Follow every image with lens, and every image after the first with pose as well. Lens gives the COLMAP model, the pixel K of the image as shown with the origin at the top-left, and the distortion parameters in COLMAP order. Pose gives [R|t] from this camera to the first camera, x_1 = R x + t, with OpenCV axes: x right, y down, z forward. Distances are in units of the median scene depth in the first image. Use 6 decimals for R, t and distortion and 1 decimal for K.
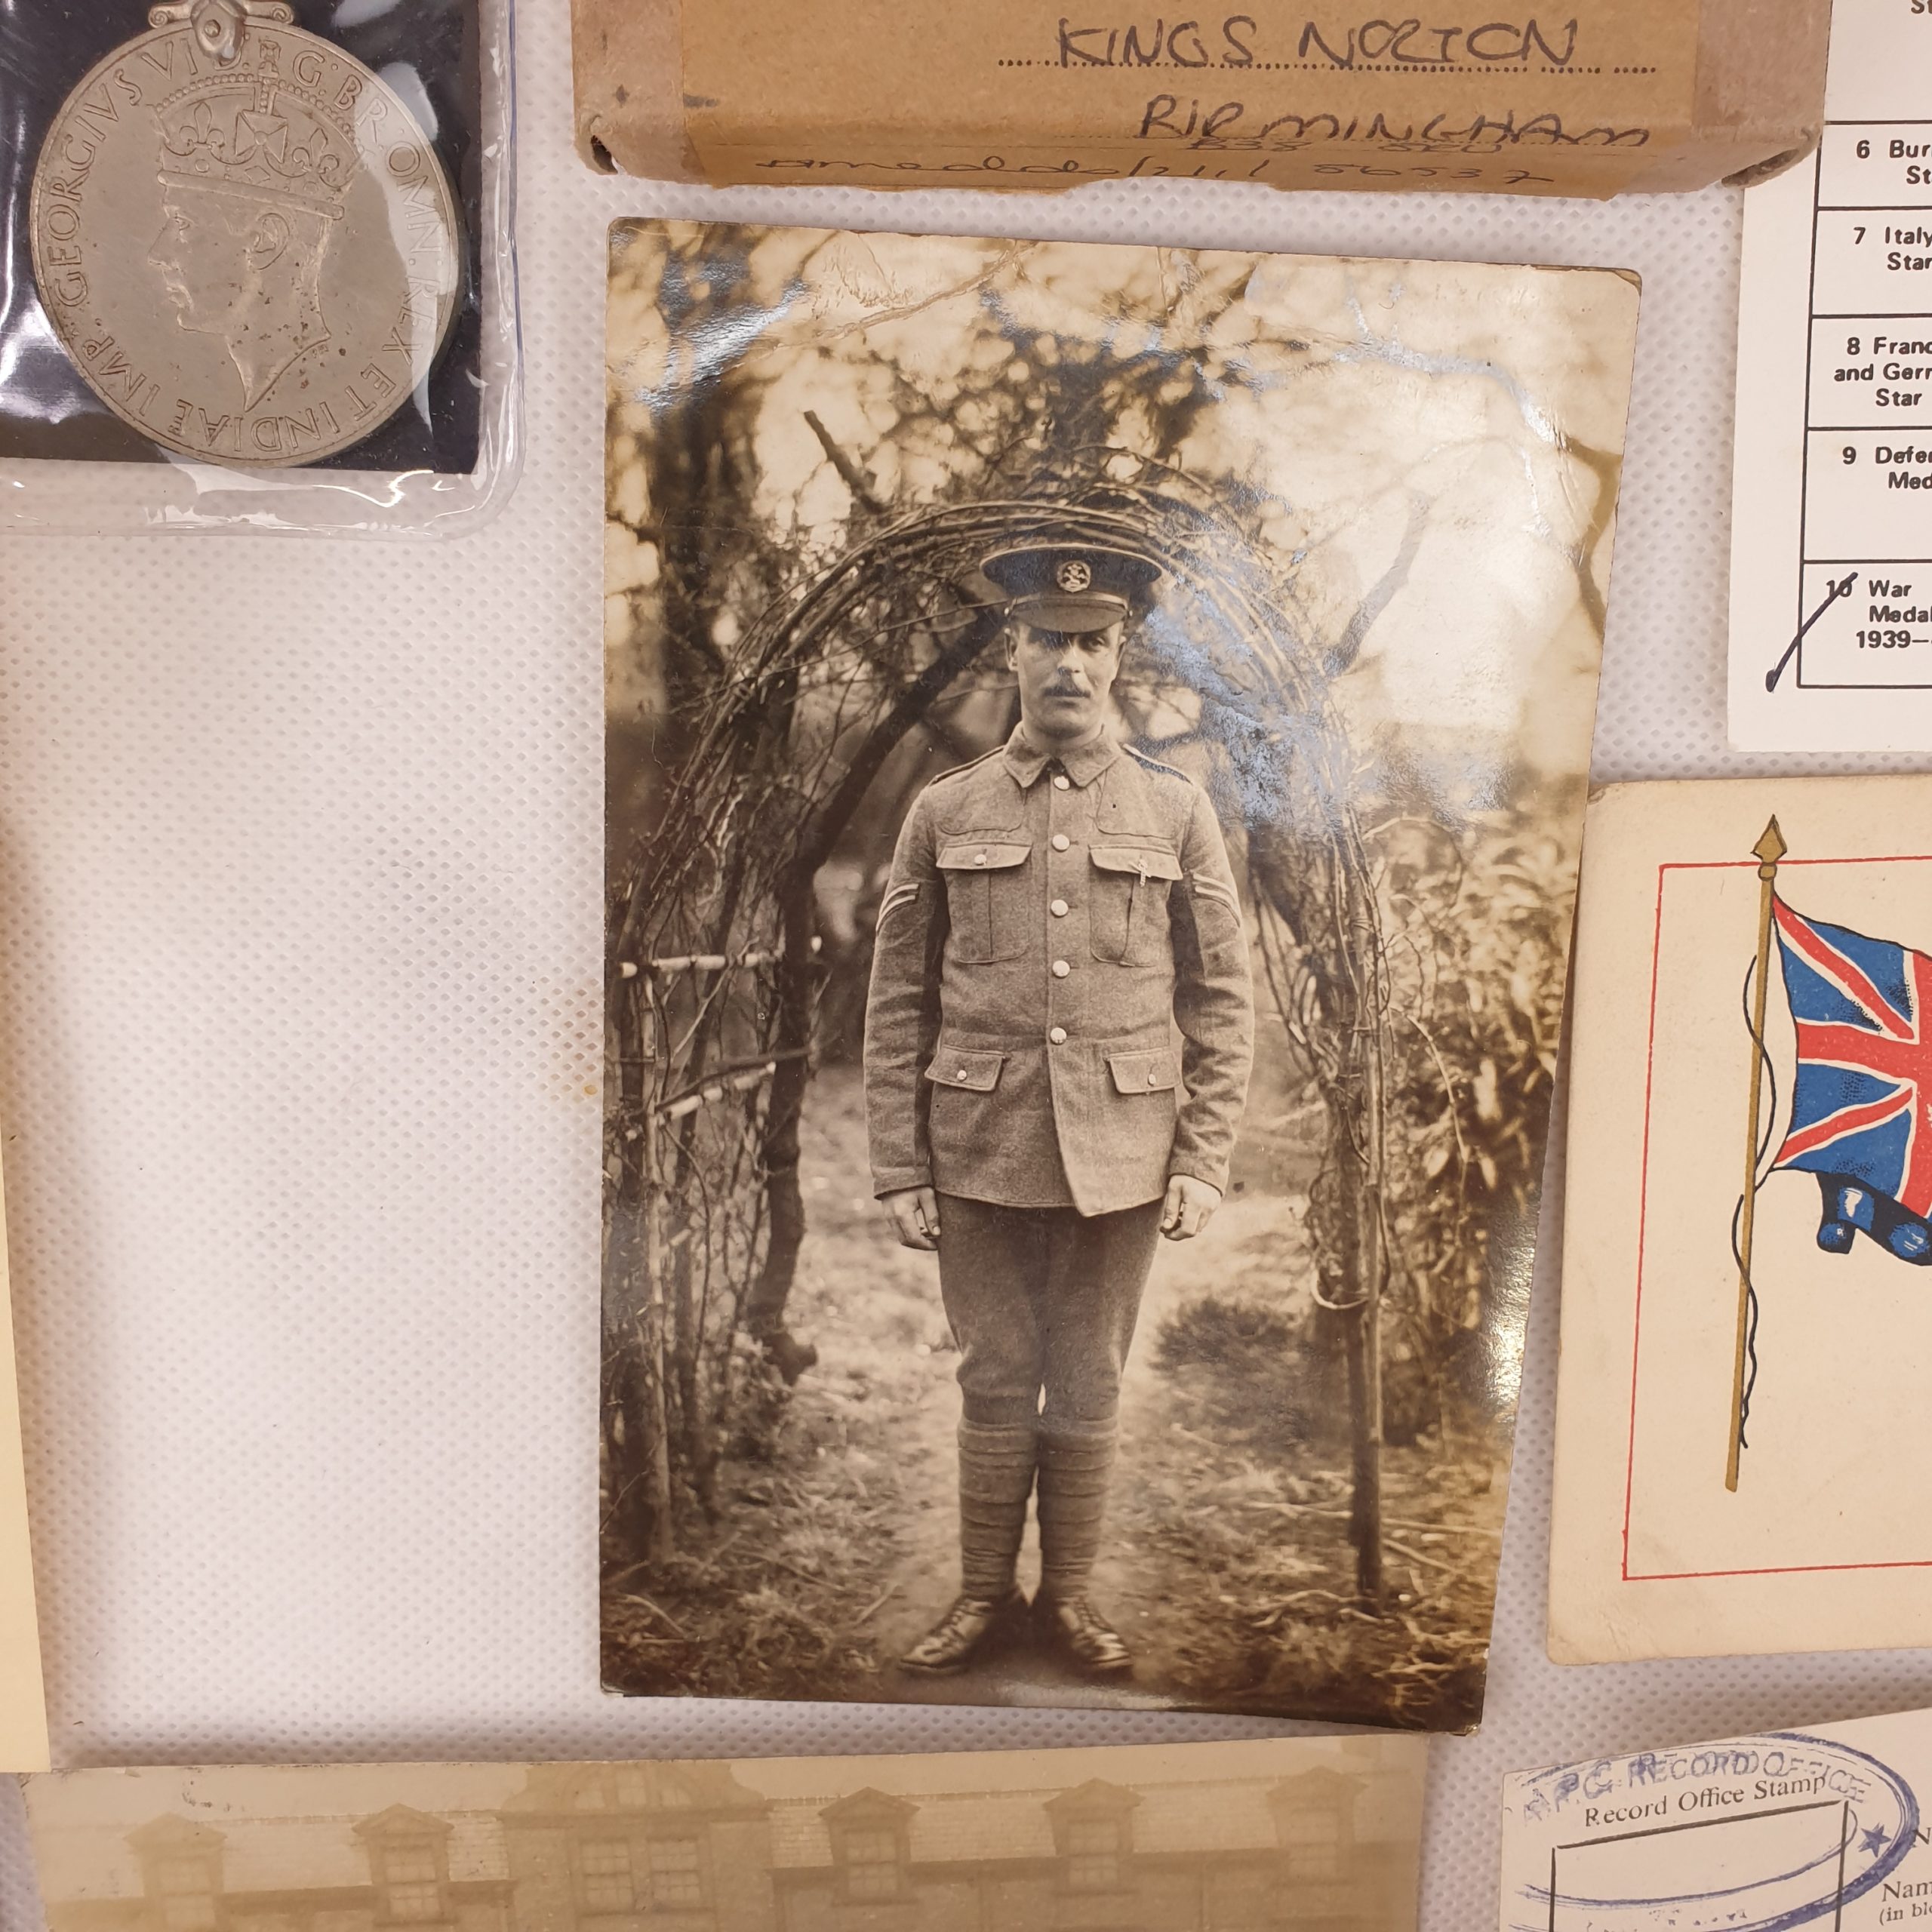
lens RADIAL K [[2060.7, 0, 944.9], [0, 2060.7, 956.8], [0, 0, 1]] dist [-0.026722, 0.000000]
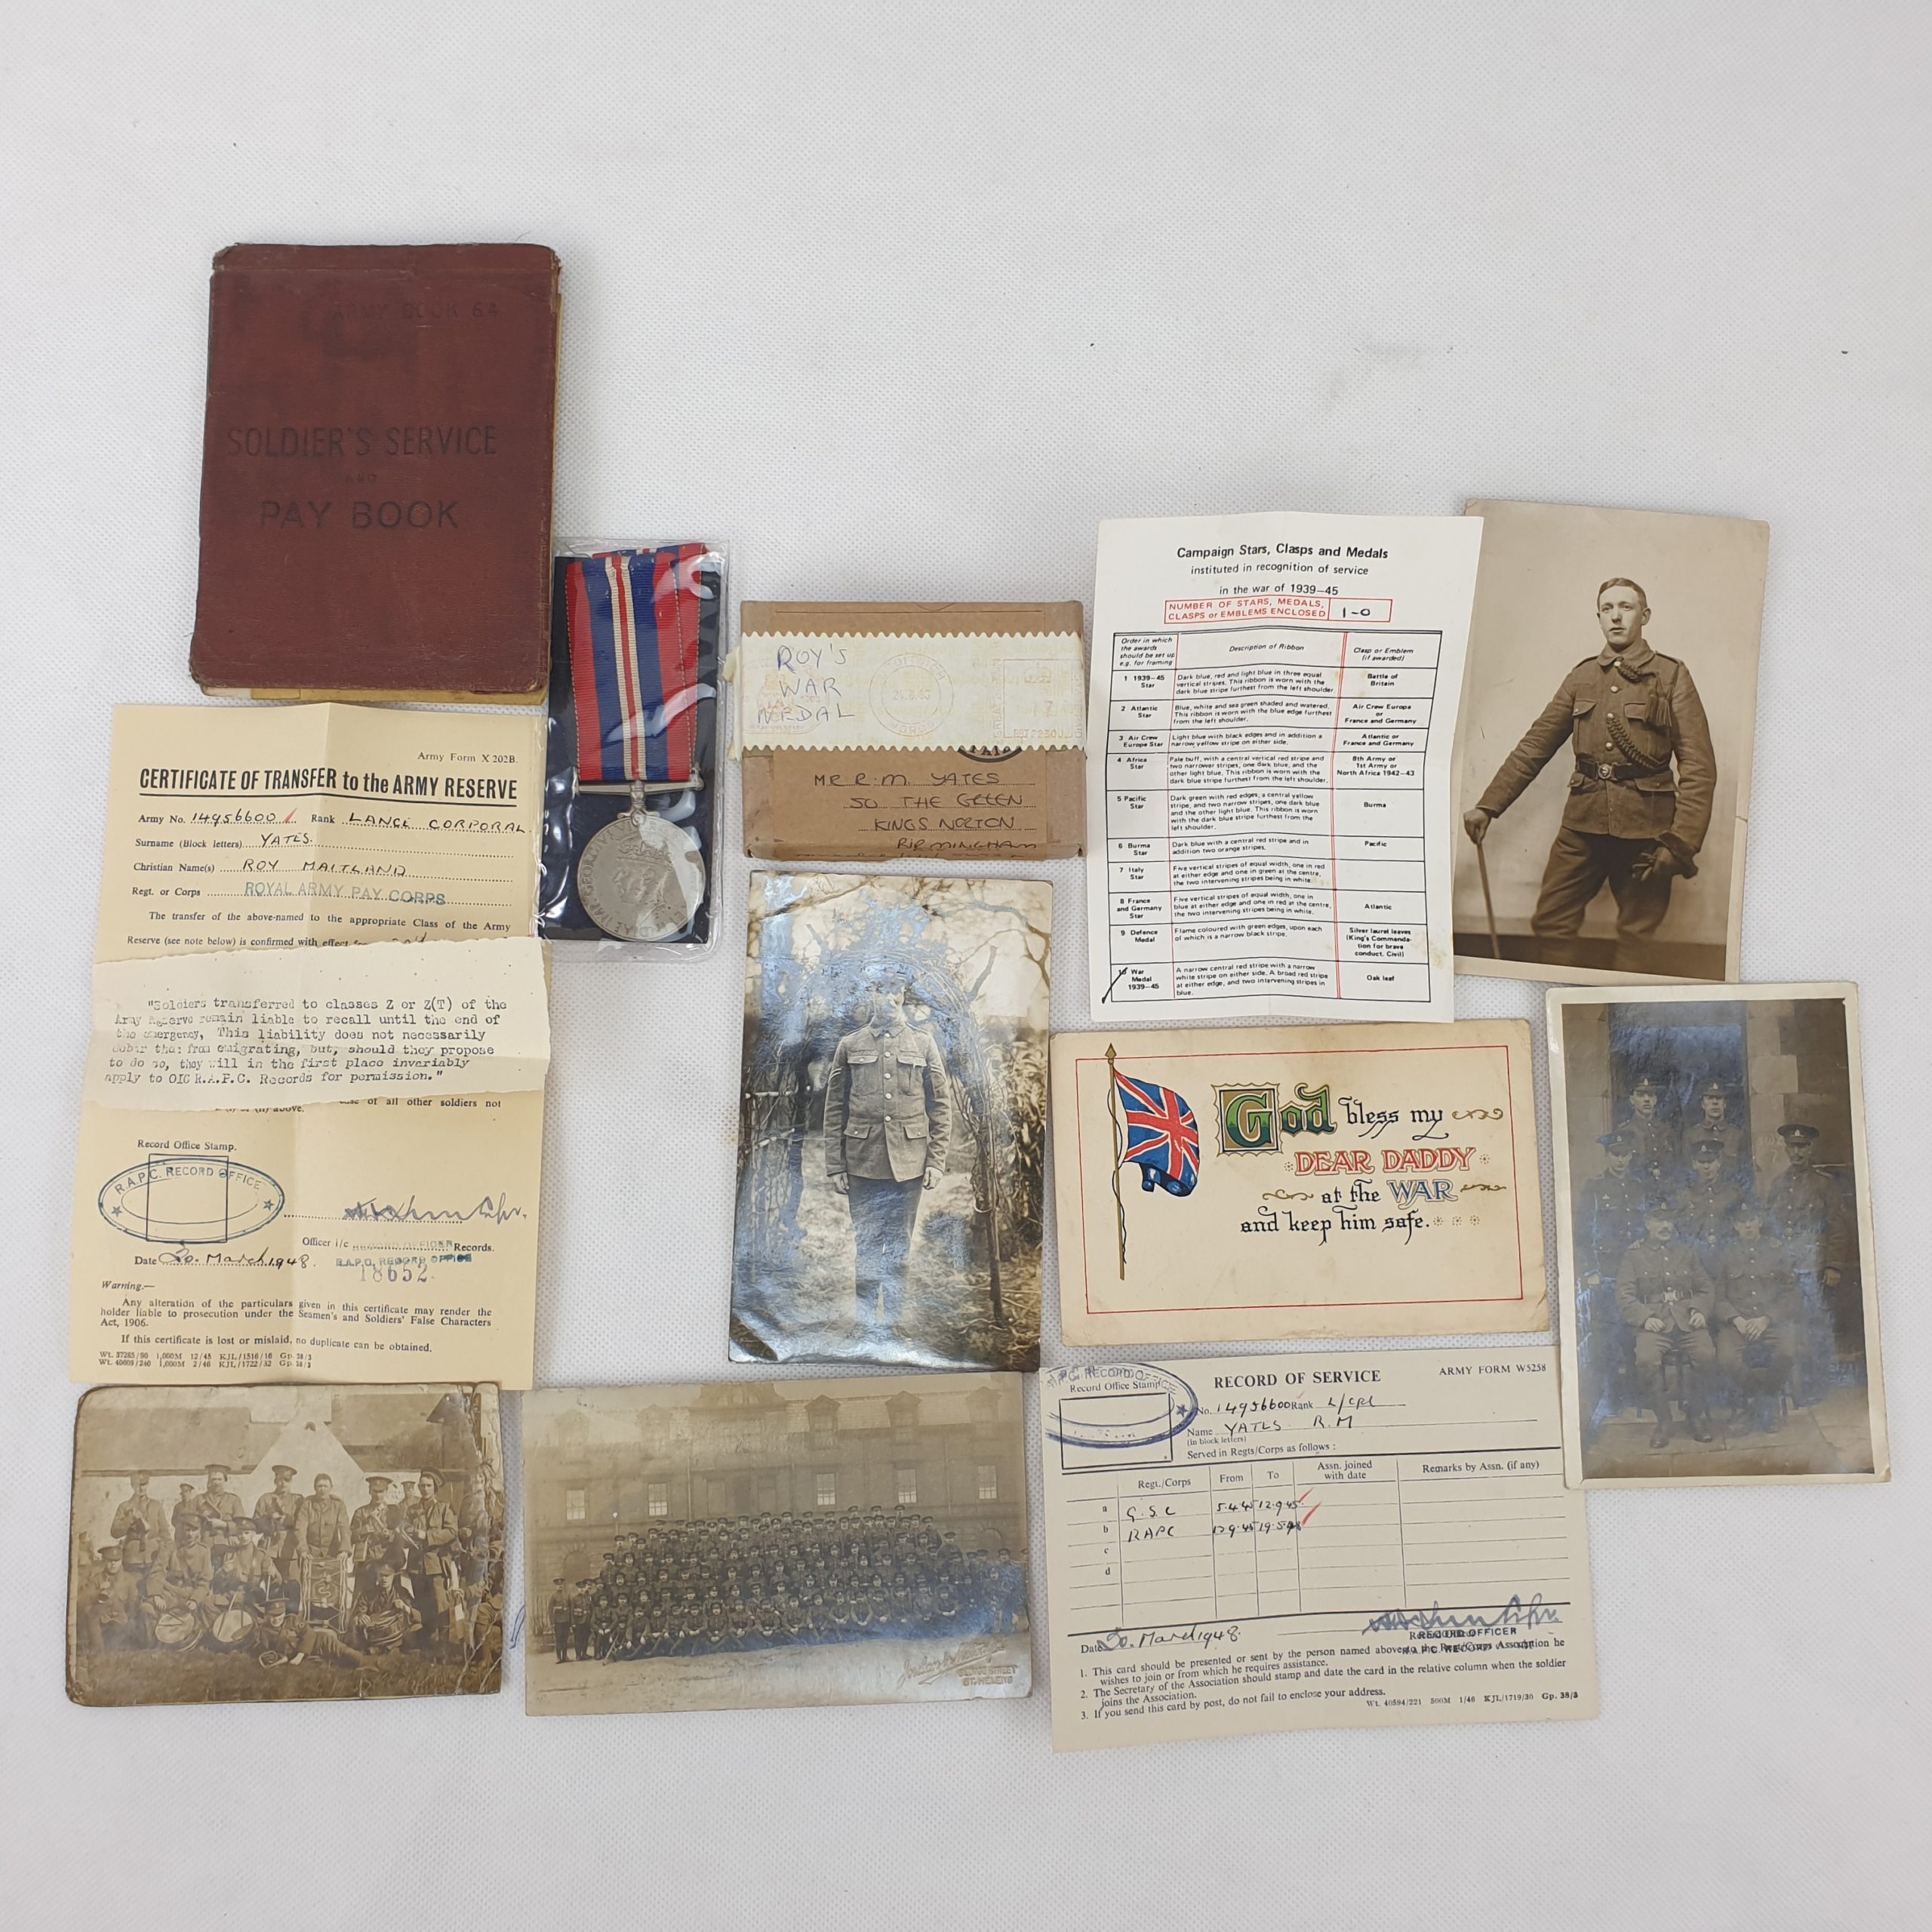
lens RADIAL K [[2060.7, 0, 1015.5], [0, 2060.7, 911.5], [0, 0, 1]] dist [-0.026722, 0.000000]
pose [[0.999688, -0.010729, 0.022551, 0.187075], [0.017046, 0.953084, -0.302227, 0.690383], [-0.018251, 0.302517, 0.952969, -2.073281]]
